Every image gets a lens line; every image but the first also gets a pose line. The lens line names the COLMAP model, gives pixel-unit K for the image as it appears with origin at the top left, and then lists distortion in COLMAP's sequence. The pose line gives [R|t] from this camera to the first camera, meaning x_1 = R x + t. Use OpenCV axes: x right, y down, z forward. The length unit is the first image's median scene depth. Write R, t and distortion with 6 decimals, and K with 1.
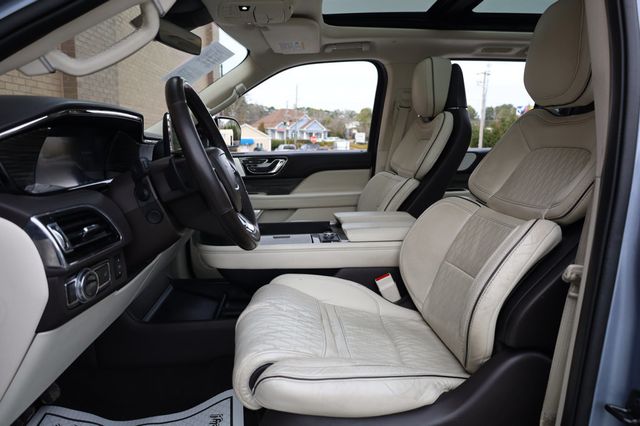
lens RADIAL K [[443.1, 0, 316.8], [0, 443.1, 210.9], [0, 0, 1]] dist [-0.003391, 0.002989]
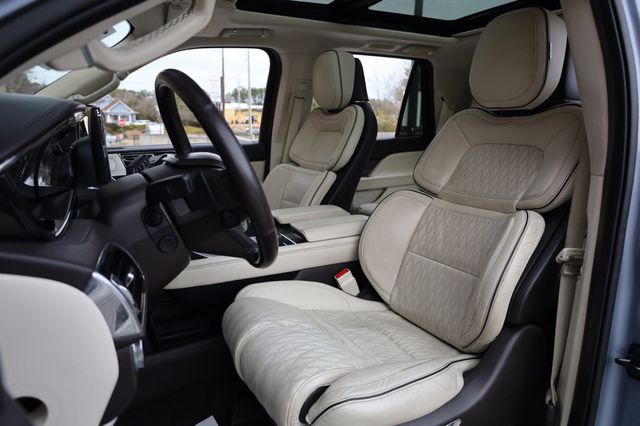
lens RADIAL K [[443.1, 0, 318.9], [0, 443.1, 215.4], [0, 0, 1]] dist [-0.003391, 0.002989]
pose [[0.916178, -0.083358, 0.392007, -0.194105], [0.064787, 0.996070, 0.060392, -0.032089], [-0.395501, -0.029933, 0.917978, 0.067759]]
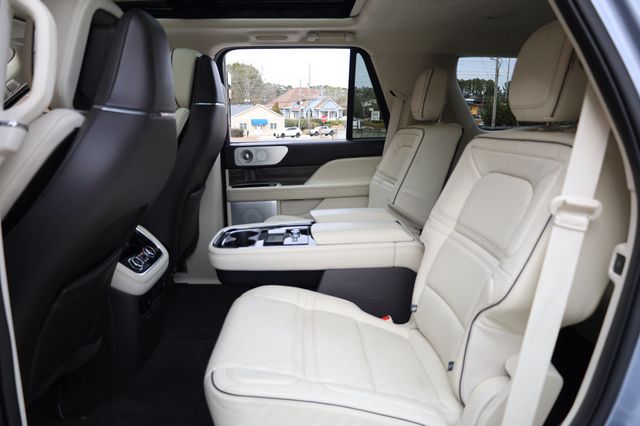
lens RADIAL K [[443.1, 0, 320.6], [0, 443.1, 213.8], [0, 0, 1]] dist [-0.003391, 0.002989]
pose [[0.999108, -0.009502, -0.041137, 0.562160], [0.011654, 0.998558, 0.052399, -0.042127], [0.040580, -0.052832, 0.997779, 0.056369]]
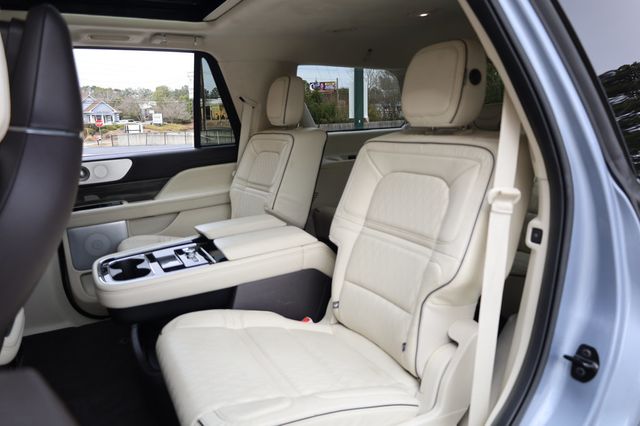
lens RADIAL K [[443.1, 0, 320.3], [0, 443.1, 215.8], [0, 0, 1]] dist [-0.003391, 0.002989]
pose [[0.907670, -0.131956, 0.398401, 0.402650], [0.108207, 0.990771, 0.081633, -0.062971], [-0.405496, -0.030986, 0.913571, 0.084711]]
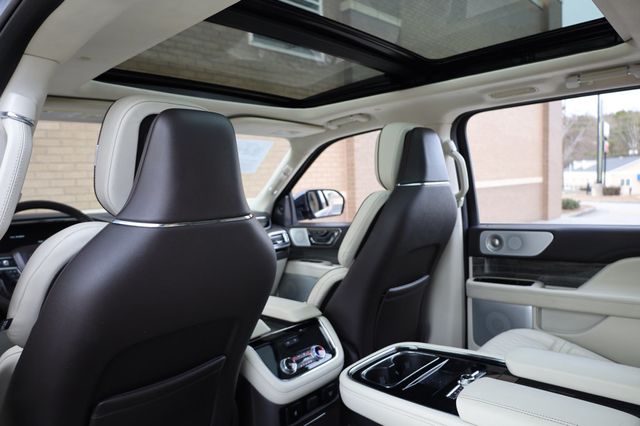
lens RADIAL K [[443.1, 0, 310.5], [0, 443.1, 212.7], [0, 0, 1]] dist [-0.003391, 0.002989]
pose [[0.674651, 0.005734, -0.738114, 0.732840], [-0.070019, 0.995958, -0.056261, -0.116958], [0.734808, 0.089639, 0.672326, 0.324371]]
